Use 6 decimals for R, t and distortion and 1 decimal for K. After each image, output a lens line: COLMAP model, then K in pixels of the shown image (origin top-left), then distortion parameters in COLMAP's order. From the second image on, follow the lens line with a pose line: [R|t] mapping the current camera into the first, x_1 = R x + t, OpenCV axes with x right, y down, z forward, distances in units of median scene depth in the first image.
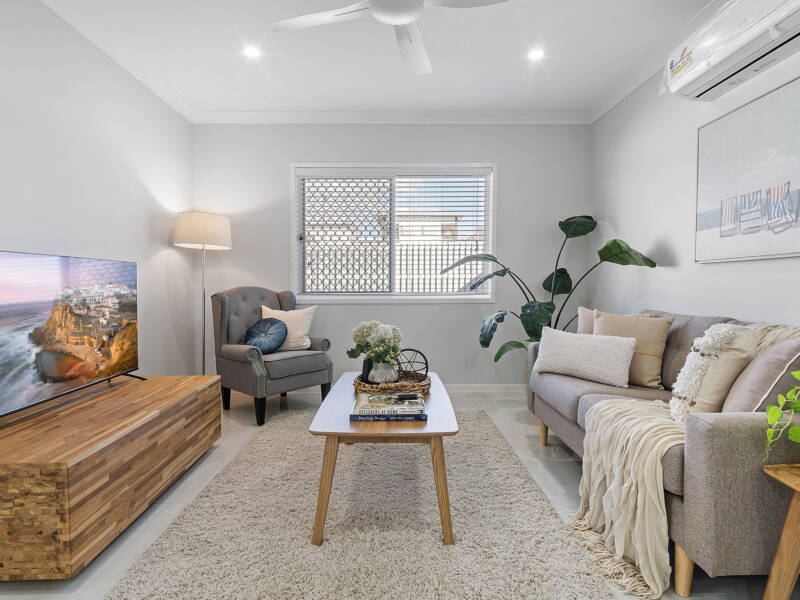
lens RADIAL K [[419.0, 0, 400.0], [0, 419.0, 300.0], [0, 0, 1]] dist [0.000117, 0.001083]
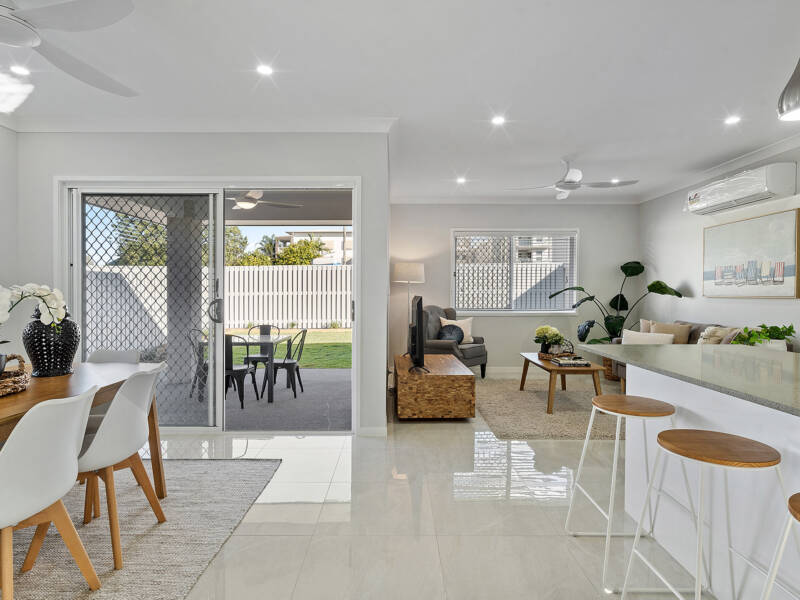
lens RADIAL K [[454.3, 0, 390.8], [0, 454.3, 297.8], [0, 0, 1]] dist [0.013814, -0.001523]
pose [[0.999993, 0.001990, -0.003053, -0.555521], [-0.002055, 0.999770, -0.021335, -0.026077], [0.003010, 0.021341, 0.999768, -0.845832]]
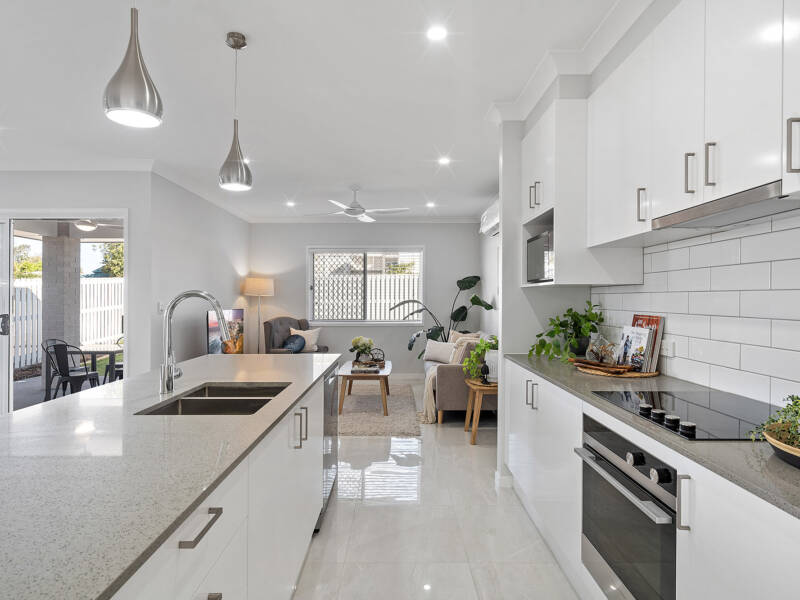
lens RADIAL K [[454.3, 0, 390.8], [0, 454.3, 297.8], [0, 0, 1]] dist [0.013814, -0.001523]
pose [[0.999483, -0.000175, -0.032152, 0.173134], [-0.000984, 0.999349, -0.036056, -0.047473], [0.032137, 0.036069, 0.998832, -0.998690]]
